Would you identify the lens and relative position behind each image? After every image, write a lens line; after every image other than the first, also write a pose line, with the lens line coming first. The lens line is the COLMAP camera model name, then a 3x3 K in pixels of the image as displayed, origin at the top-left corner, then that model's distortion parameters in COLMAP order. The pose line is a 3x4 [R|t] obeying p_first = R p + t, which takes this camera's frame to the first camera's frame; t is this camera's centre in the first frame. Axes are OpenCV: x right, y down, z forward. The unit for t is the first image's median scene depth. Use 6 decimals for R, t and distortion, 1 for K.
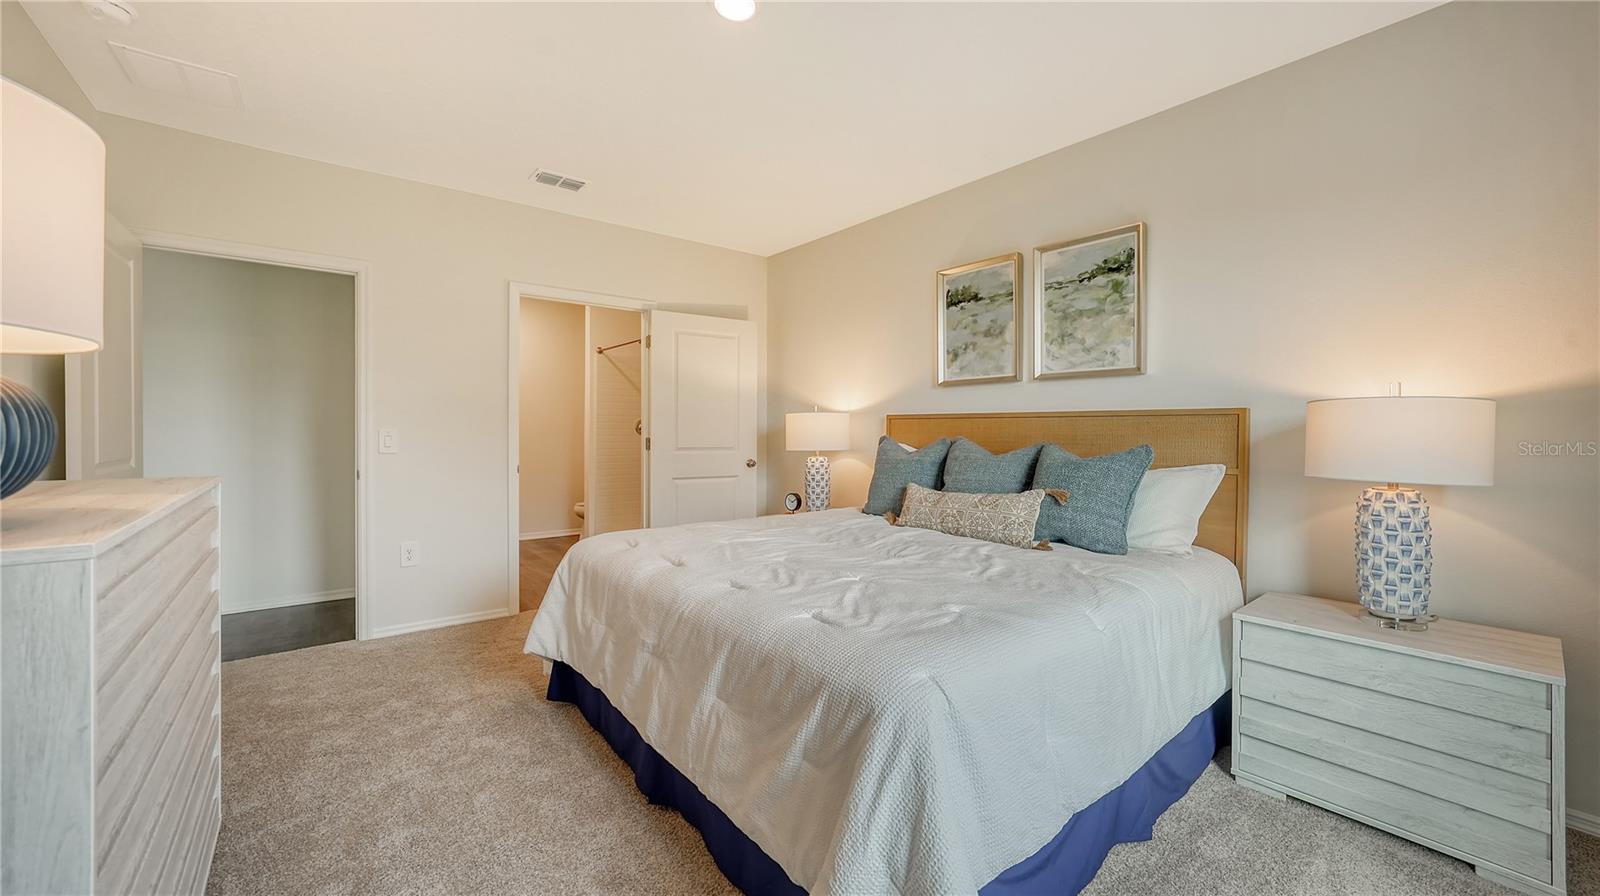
lens RADIAL K [[602.1, 0, 809.4], [0, 602.1, 432.7], [0, 0, 1]] dist [-0.001099, -0.000054]
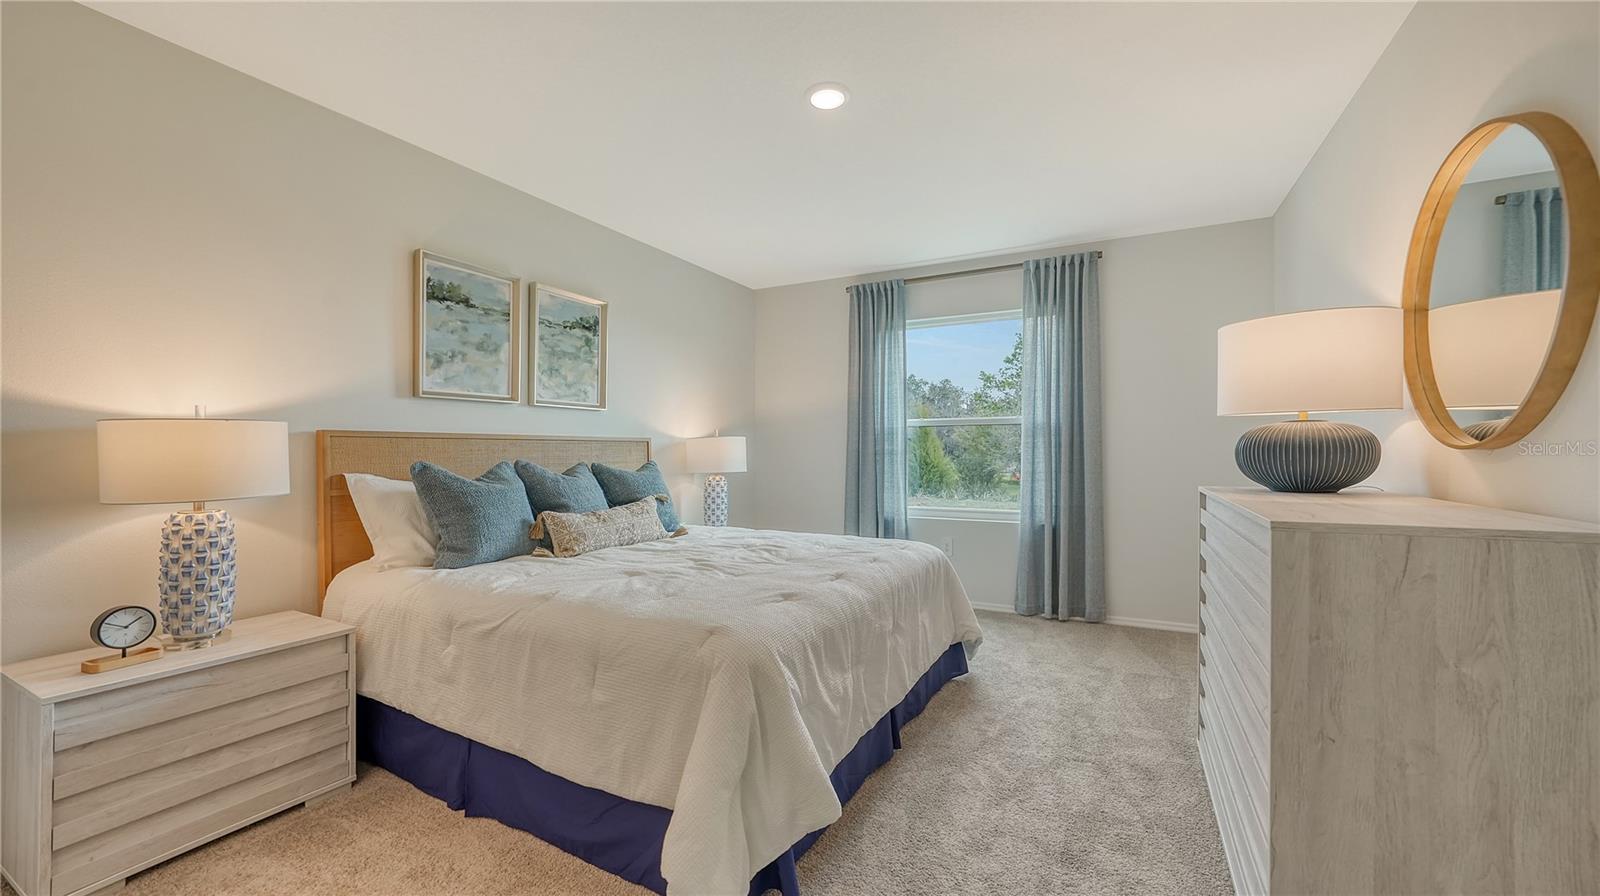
lens RADIAL K [[602.1, 0, 806.8], [0, 602.1, 451.9], [0, 0, 1]] dist [-0.001099, -0.000054]
pose [[-0.378397, -0.002826, 0.925639, -0.752645], [0.011213, 0.999908, 0.007637, -0.007239], [-0.925575, 0.013269, -0.378331, 0.908270]]
